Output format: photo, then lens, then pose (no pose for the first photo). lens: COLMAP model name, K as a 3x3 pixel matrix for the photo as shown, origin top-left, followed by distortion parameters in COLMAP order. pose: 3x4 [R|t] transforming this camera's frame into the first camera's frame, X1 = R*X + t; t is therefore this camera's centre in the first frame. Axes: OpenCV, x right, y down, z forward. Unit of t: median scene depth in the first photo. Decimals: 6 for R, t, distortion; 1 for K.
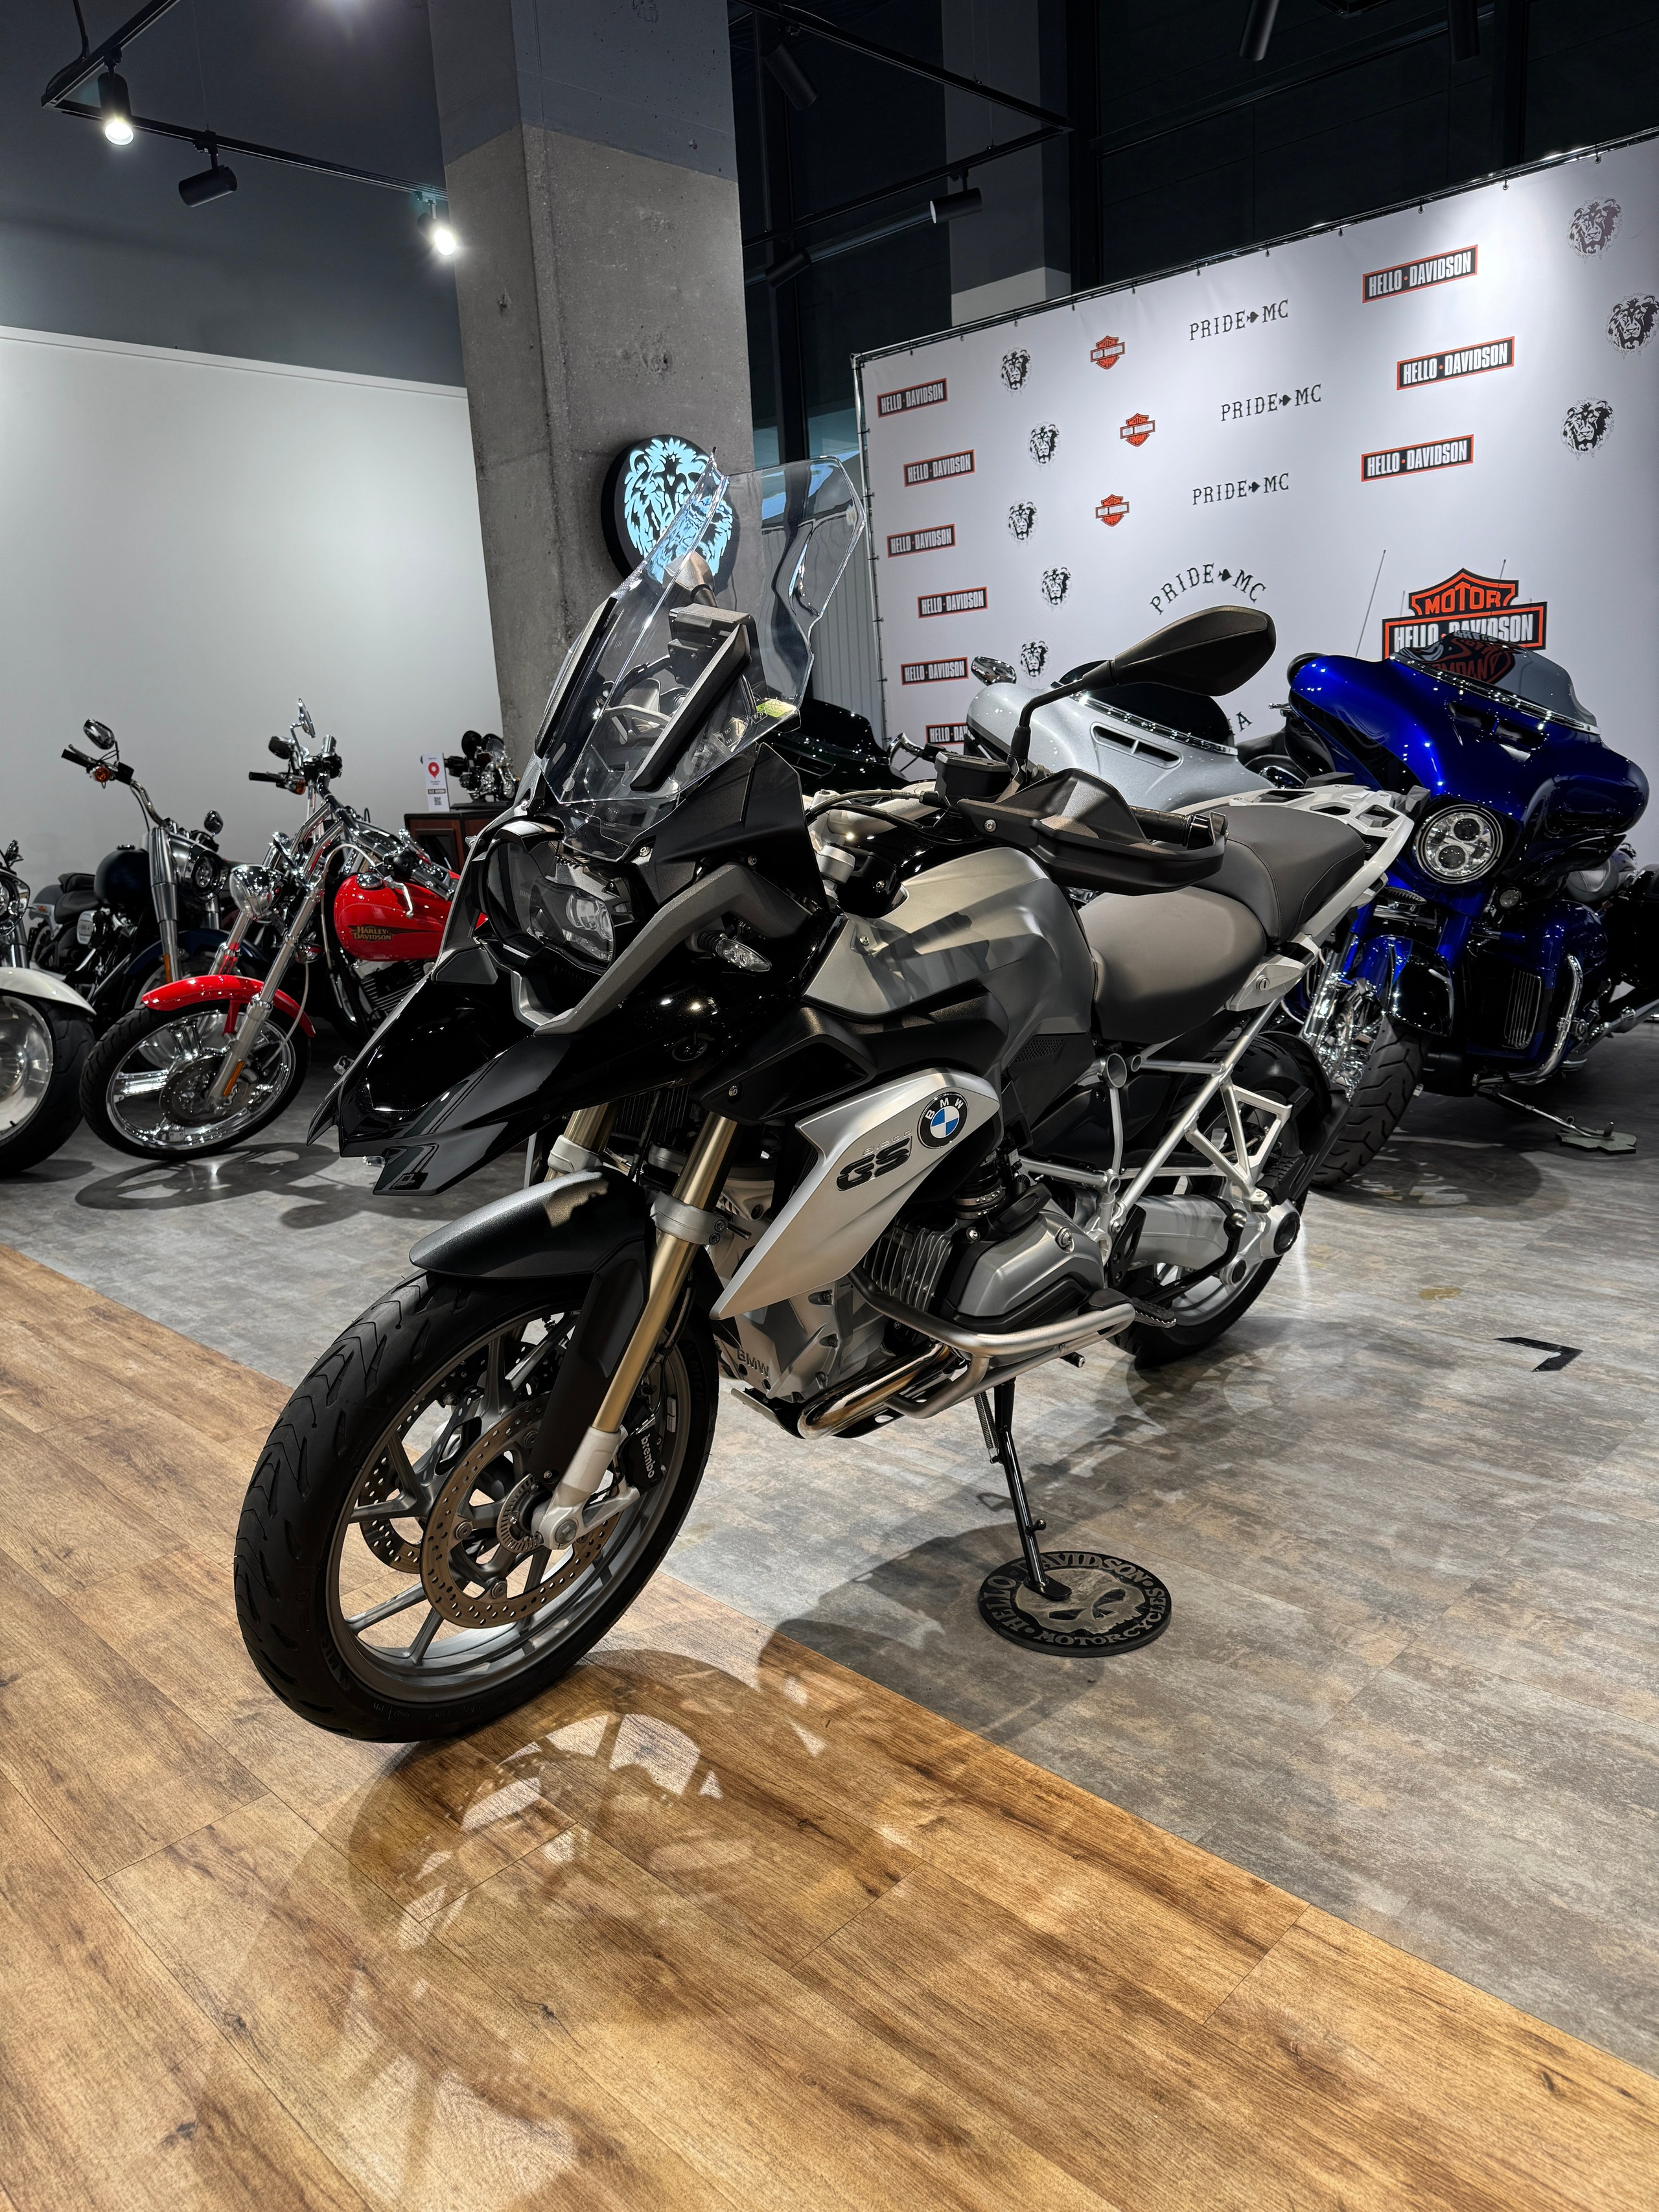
lens RADIAL K [[1569.0, 0, 828.2], [0, 1569.0, 1095.5], [0, 0, 1]] dist [0.033603, -0.045785]
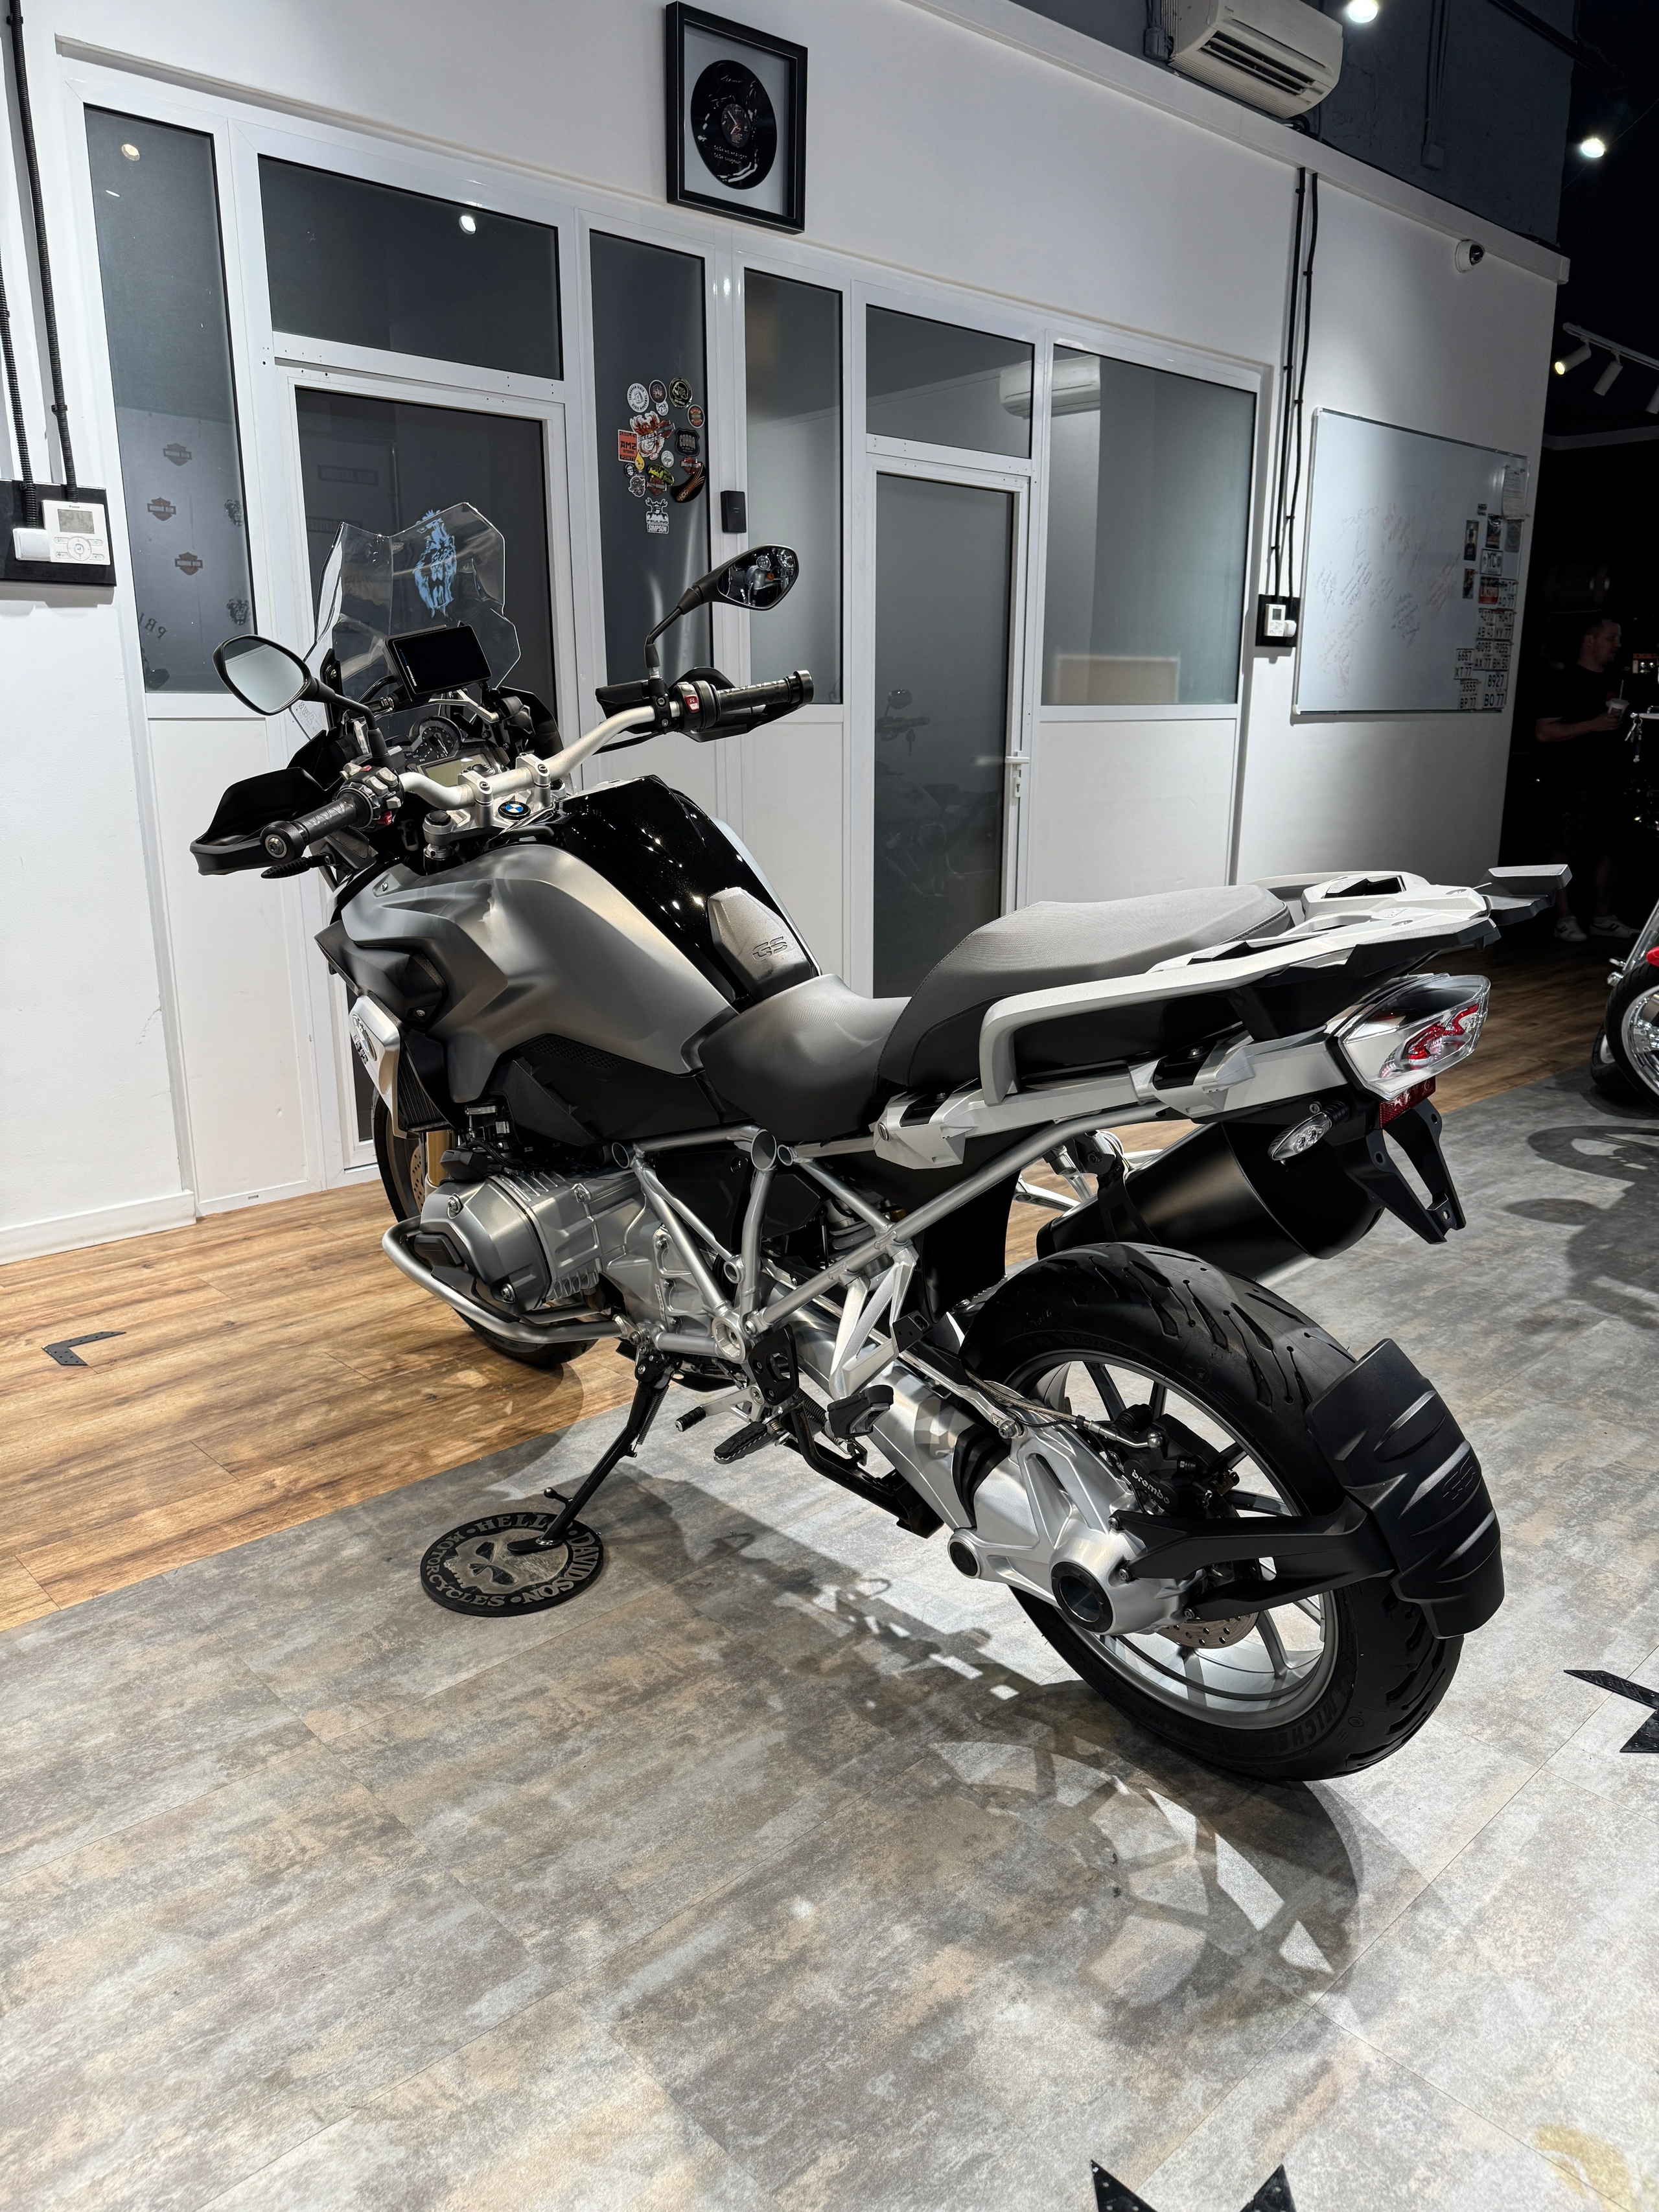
lens RADIAL K [[1569.0, 0, 825.0], [0, 1569.0, 1100.0], [0, 0, 1]] dist [0.033603, -0.045785]
pose [[-0.041269, 0.291677, -0.955626, 0.895872], [-0.207432, 0.933101, 0.293760, -0.269919], [0.977379, 0.210351, 0.021995, 0.937691]]
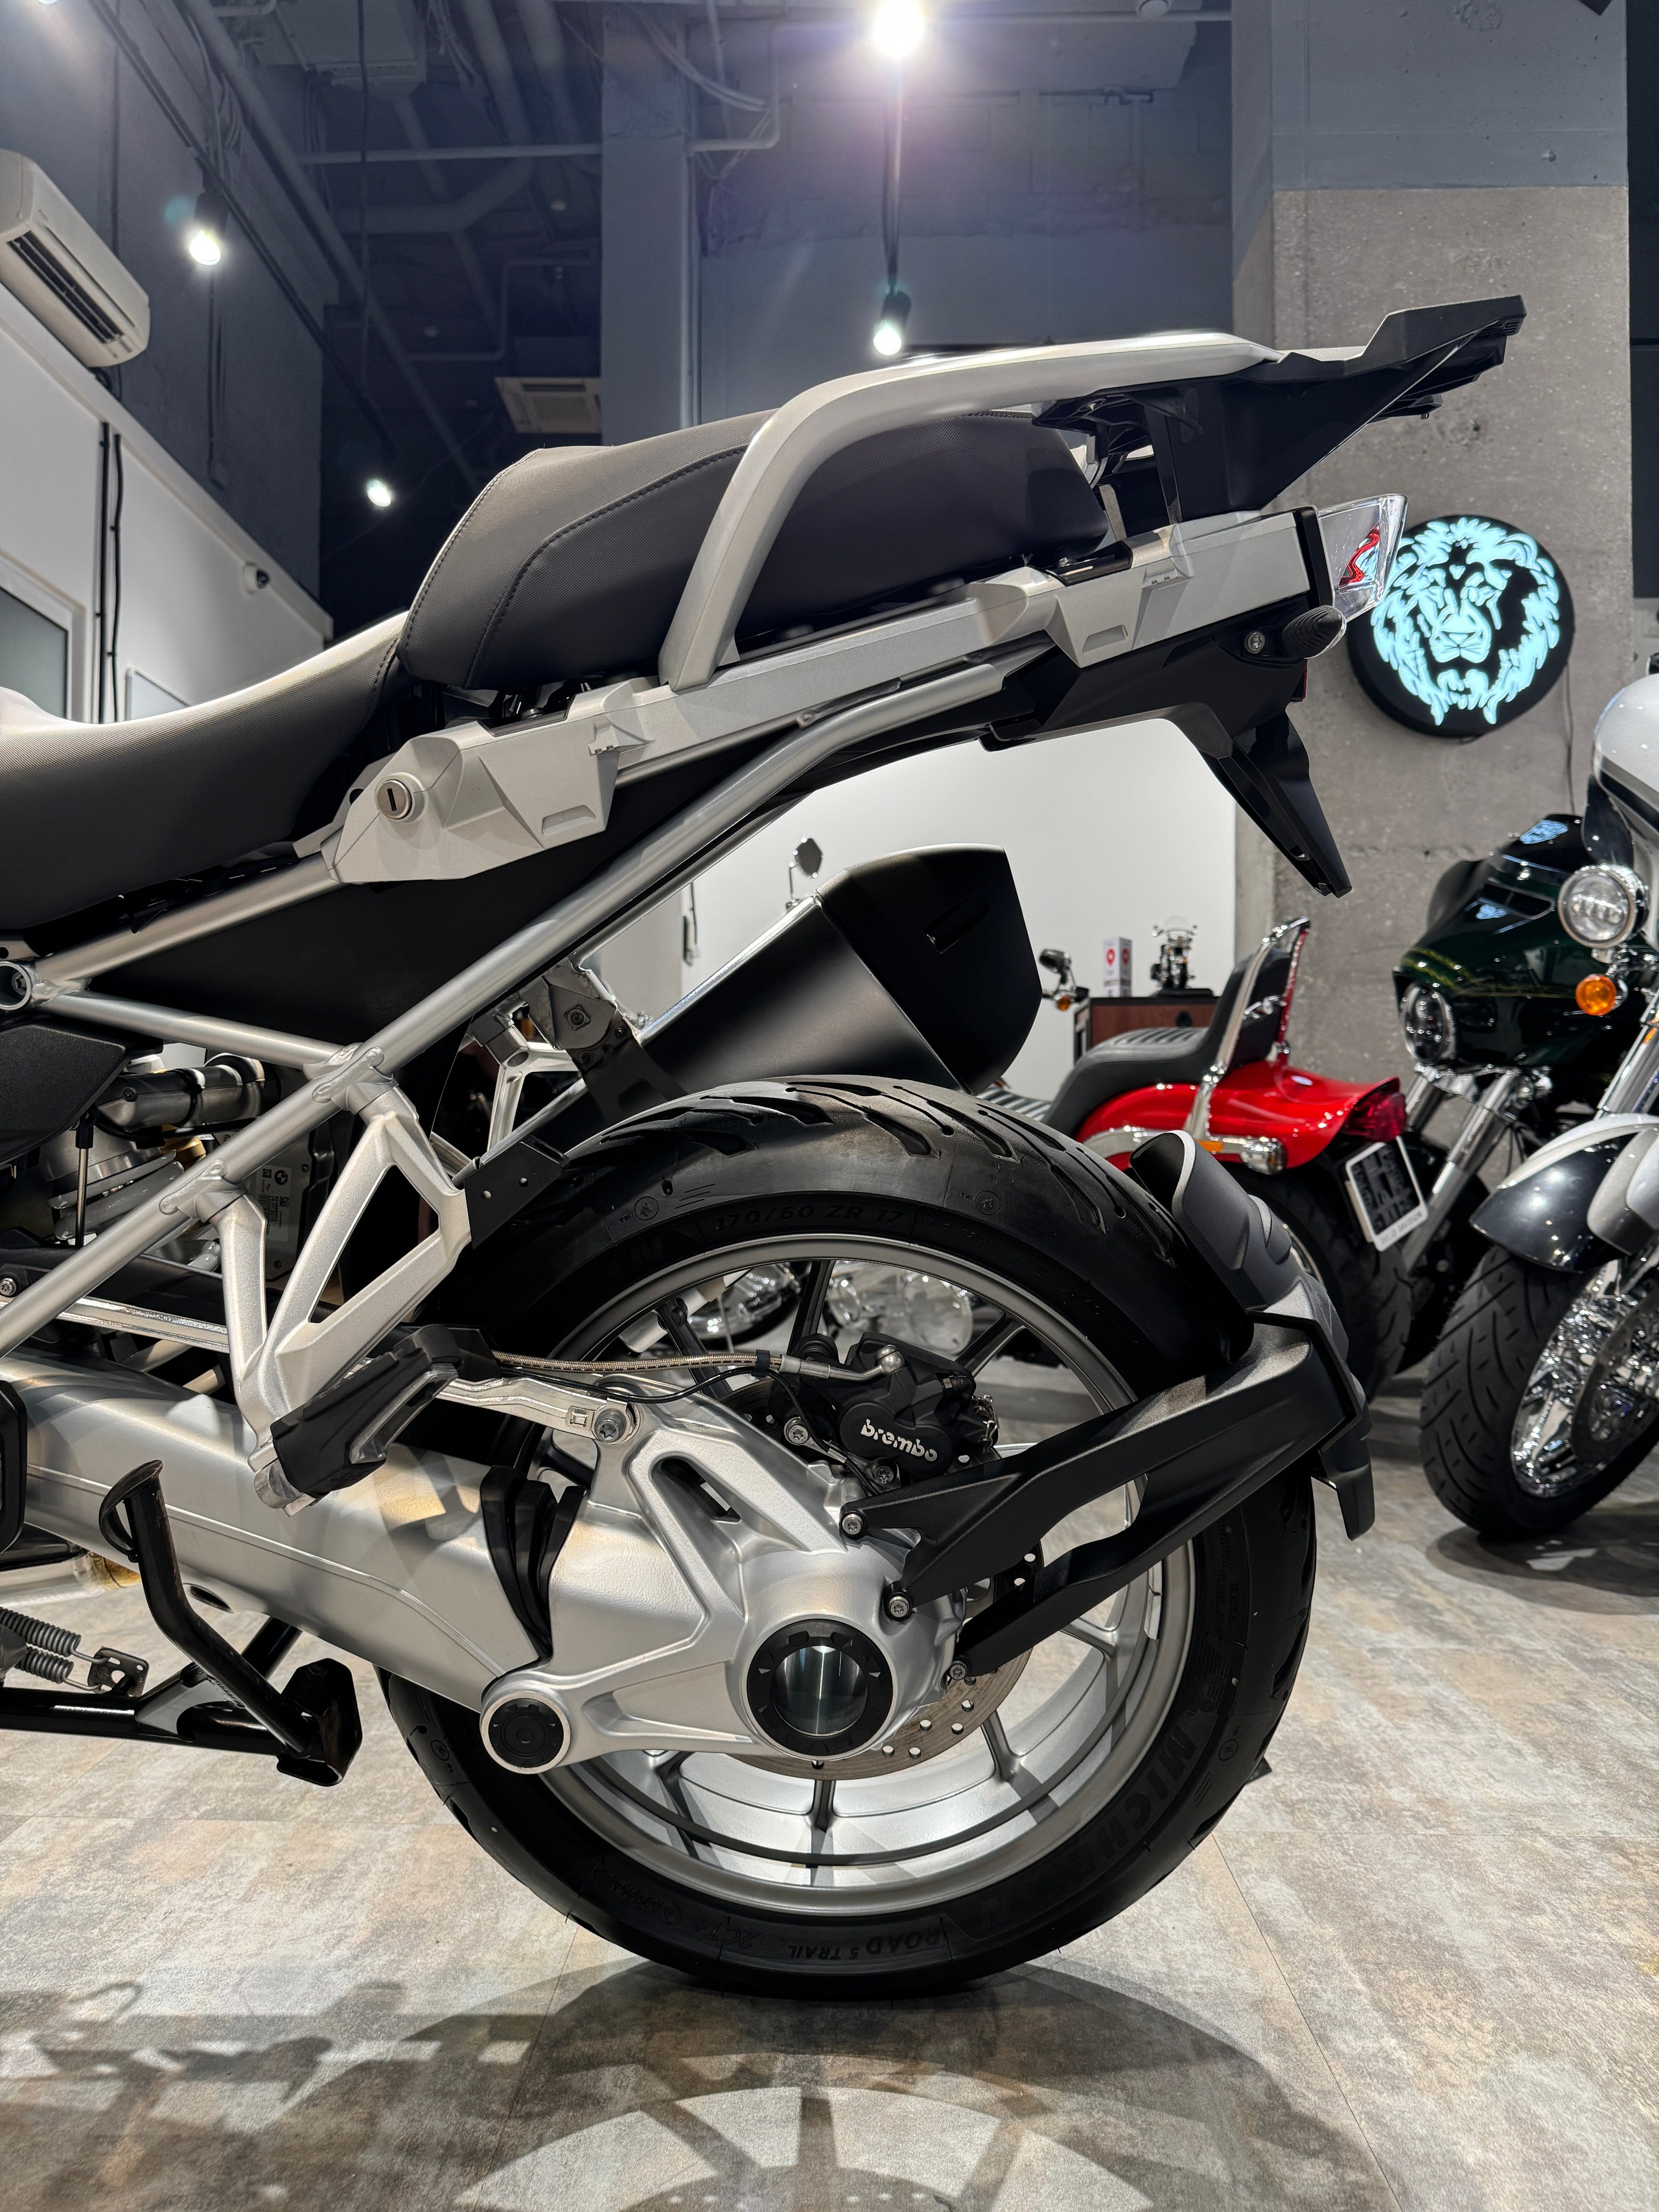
lens RADIAL K [[1569.0, 0, 832.0], [0, 1569.0, 1103.9], [0, 0, 1]] dist [0.033603, -0.045785]
pose [[0.685347, 0.034686, -0.727390, 0.572283], [-0.193578, 0.971605, -0.136058, 0.017637], [0.702017, 0.234053, 0.672601, 0.838055]]
